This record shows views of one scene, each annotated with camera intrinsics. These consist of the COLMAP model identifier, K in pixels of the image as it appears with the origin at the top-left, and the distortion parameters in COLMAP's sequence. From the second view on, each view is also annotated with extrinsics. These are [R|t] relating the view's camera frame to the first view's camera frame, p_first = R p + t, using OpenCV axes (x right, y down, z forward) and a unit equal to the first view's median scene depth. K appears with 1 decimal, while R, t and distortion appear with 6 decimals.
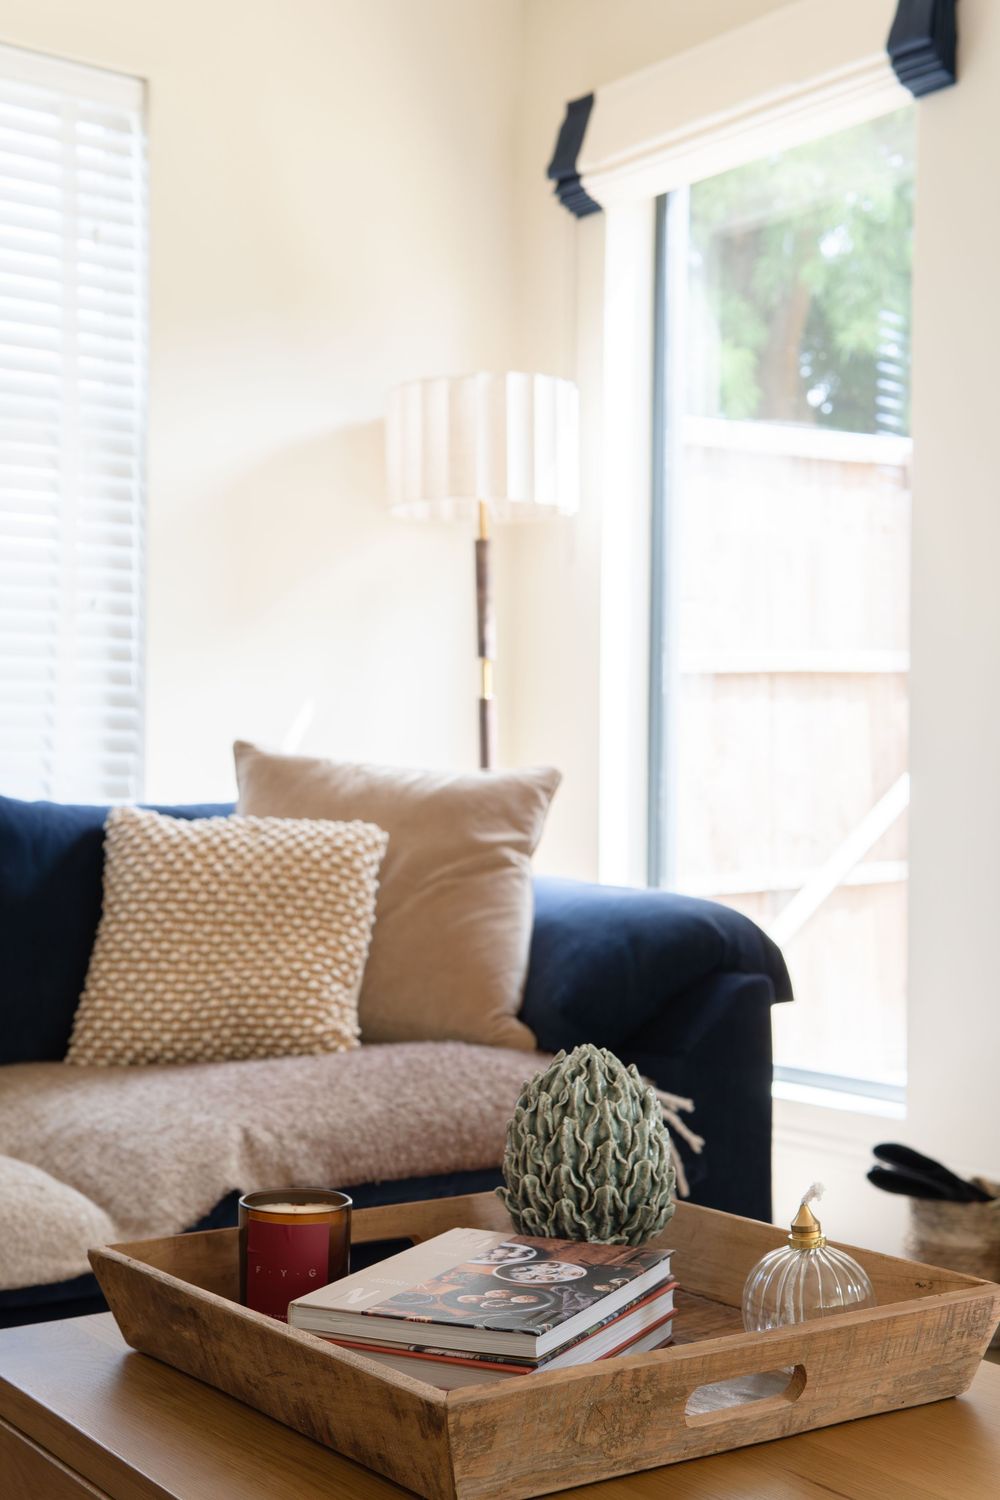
lens RADIAL K [[1992.9, 0, 487.2], [0, 1992.9, 754.7], [0, 0, 1]] dist [0.022849, 0.124722]
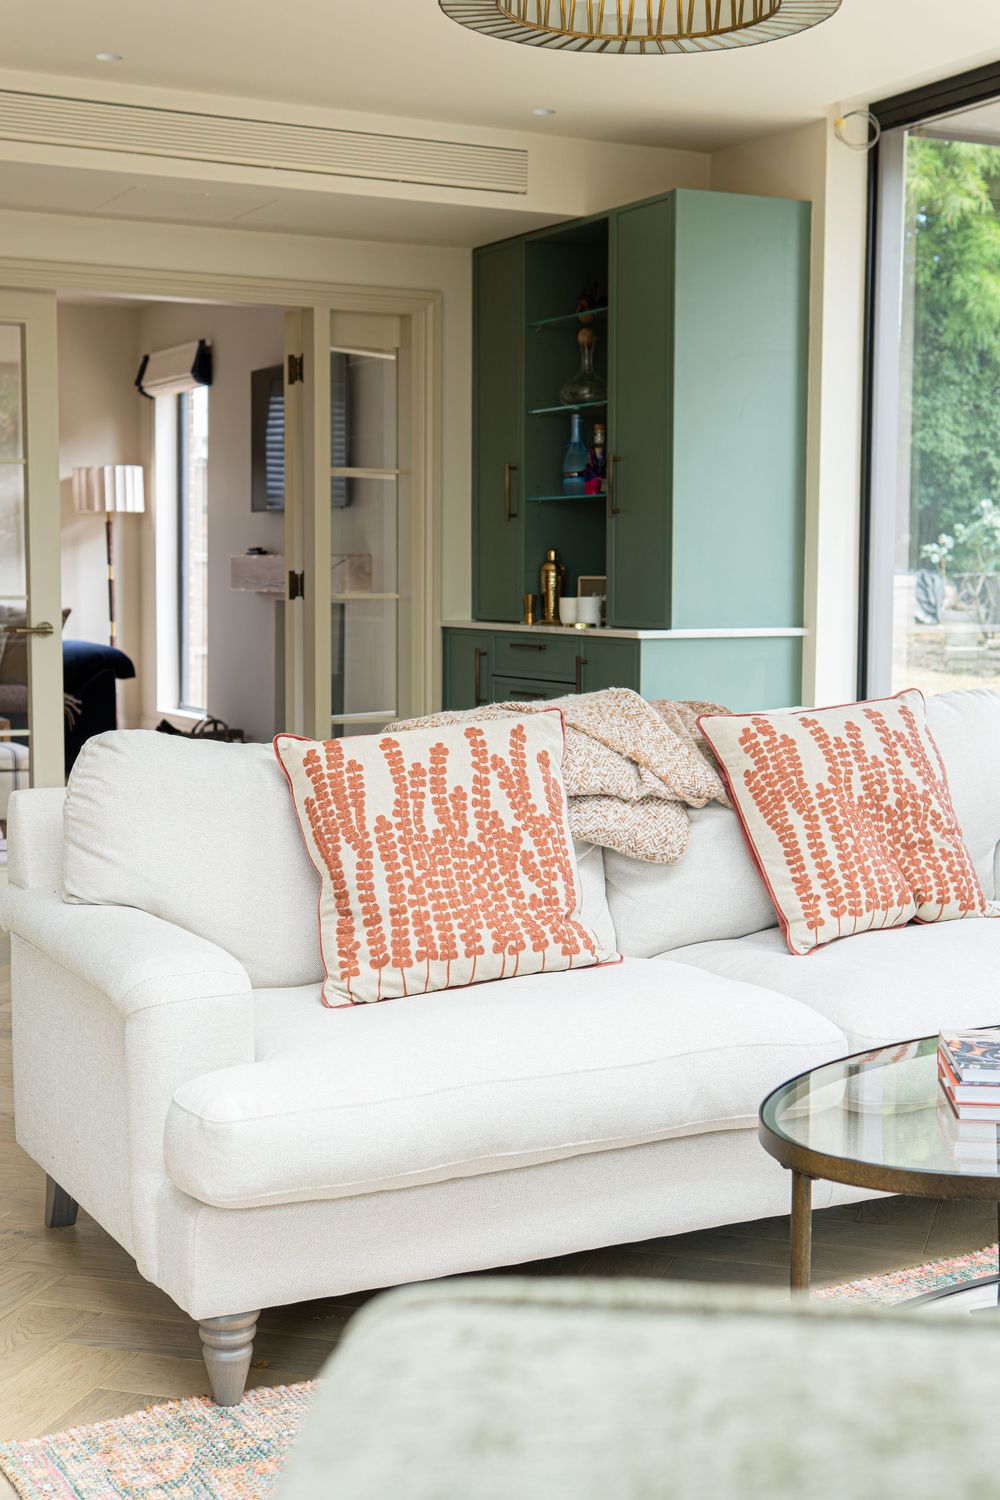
lens RADIAL K [[2102.8, 0, 500.0], [0, 2102.8, 750.0], [0, 0, 1]] dist [0.209551, -2.308099]
pose [[0.986787, 0.013890, -0.161425, 1.465773], [0.002292, 0.995022, 0.099632, -0.119769], [0.162006, -0.098685, 0.981843, -2.649771]]
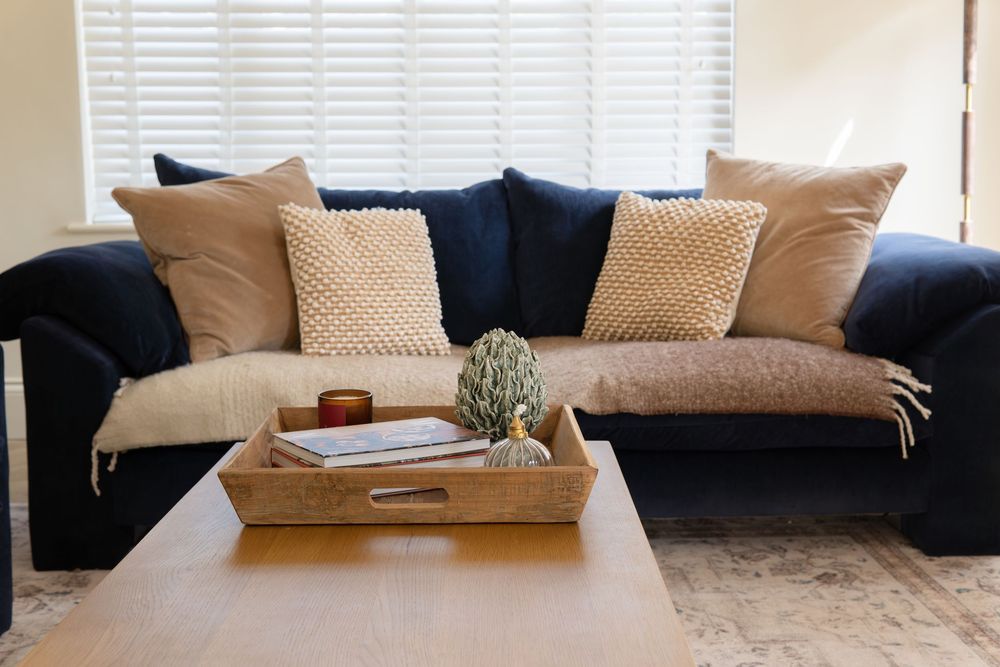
lens RADIAL K [[1328.6, 0, 500.0], [0, 1328.6, 333.5], [0, 0, 1]] dist [0.022849, 0.124722]
pose [[0.824547, 0.056762, -0.562939, 0.394706], [0.022212, 0.990941, 0.132452, -0.007370], [0.565358, -0.121717, 0.815816, -0.006090]]
